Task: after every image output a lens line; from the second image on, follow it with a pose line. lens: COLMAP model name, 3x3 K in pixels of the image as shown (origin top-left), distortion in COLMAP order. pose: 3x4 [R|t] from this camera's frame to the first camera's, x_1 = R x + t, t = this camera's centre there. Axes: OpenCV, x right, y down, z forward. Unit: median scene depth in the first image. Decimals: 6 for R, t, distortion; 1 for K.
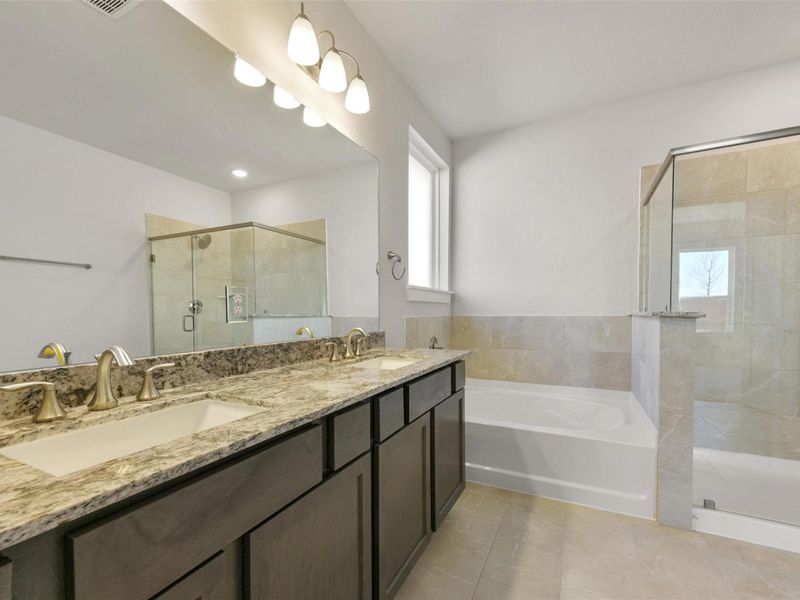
lens RADIAL K [[361.2, 0, 397.4], [0, 361.2, 317.1], [0, 0, 1]] dist [0.012325, 0.000654]
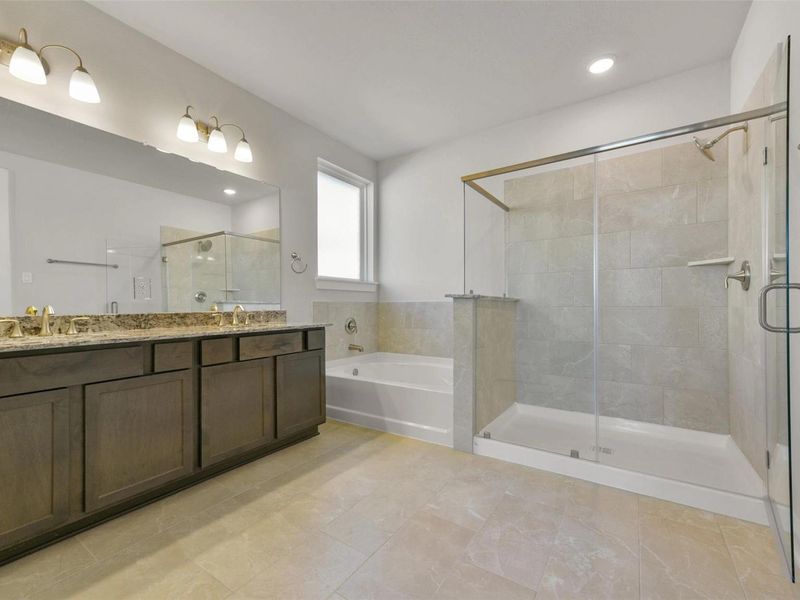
lens RADIAL K [[361.2, 0, 400.6], [0, 361.2, 303.9], [0, 0, 1]] dist [0.012325, 0.000654]
pose [[0.991582, -0.001584, -0.129468, 0.606256], [-0.001200, 0.999770, -0.021415, 0.045644], [0.129472, 0.021390, 0.991352, -0.331705]]
